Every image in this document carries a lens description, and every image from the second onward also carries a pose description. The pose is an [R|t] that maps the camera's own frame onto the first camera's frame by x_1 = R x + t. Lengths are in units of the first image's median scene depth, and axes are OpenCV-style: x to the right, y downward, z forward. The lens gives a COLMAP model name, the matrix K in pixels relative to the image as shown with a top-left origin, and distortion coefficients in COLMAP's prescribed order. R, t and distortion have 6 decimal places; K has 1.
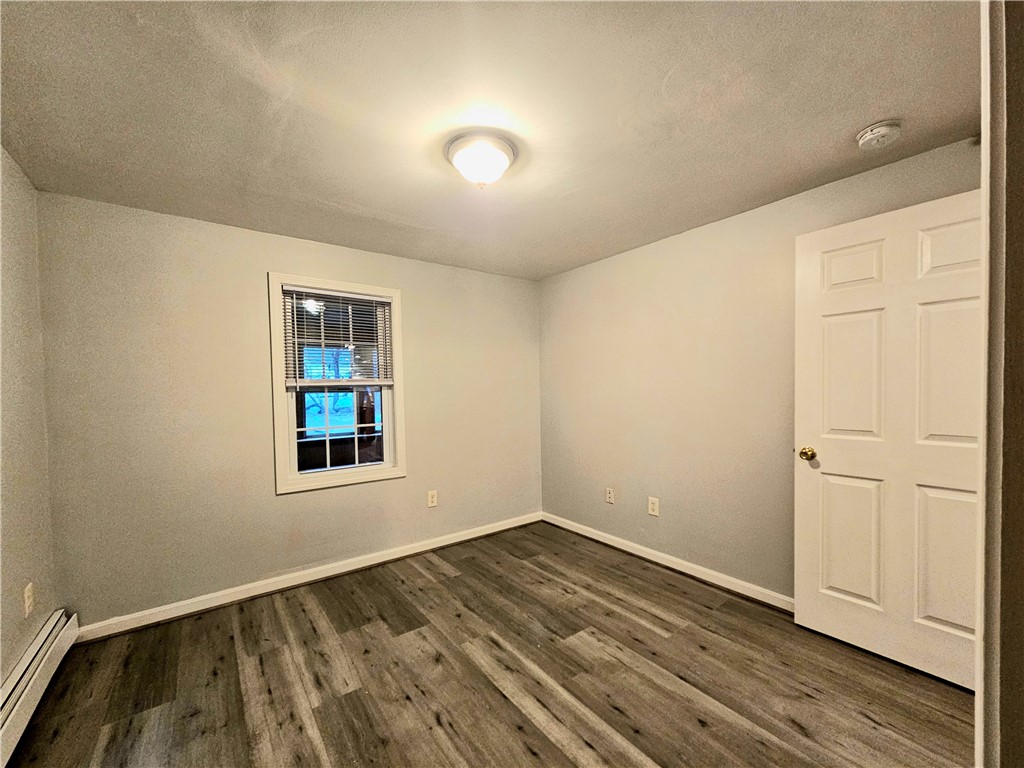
lens RADIAL K [[418.9, 0, 508.6], [0, 418.9, 395.8], [0, 0, 1]] dist [0.003297, 0.000501]
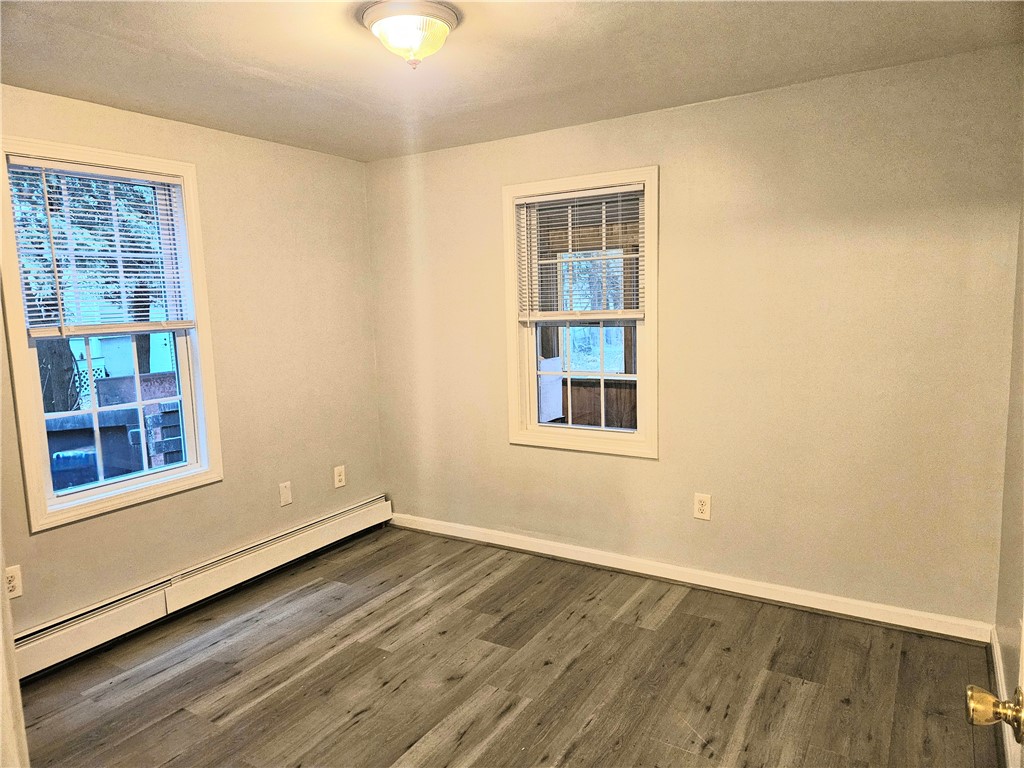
lens RADIAL K [[683.1, 0, 506.3], [0, 683.1, 383.2], [0, 0, 1]] dist [0.086282, -0.068672]
pose [[0.360644, 0.123336, -0.924513, 0.802930], [0.015032, 0.990321, 0.137979, -0.097451], [0.932582, -0.063658, 0.355299, 0.502246]]
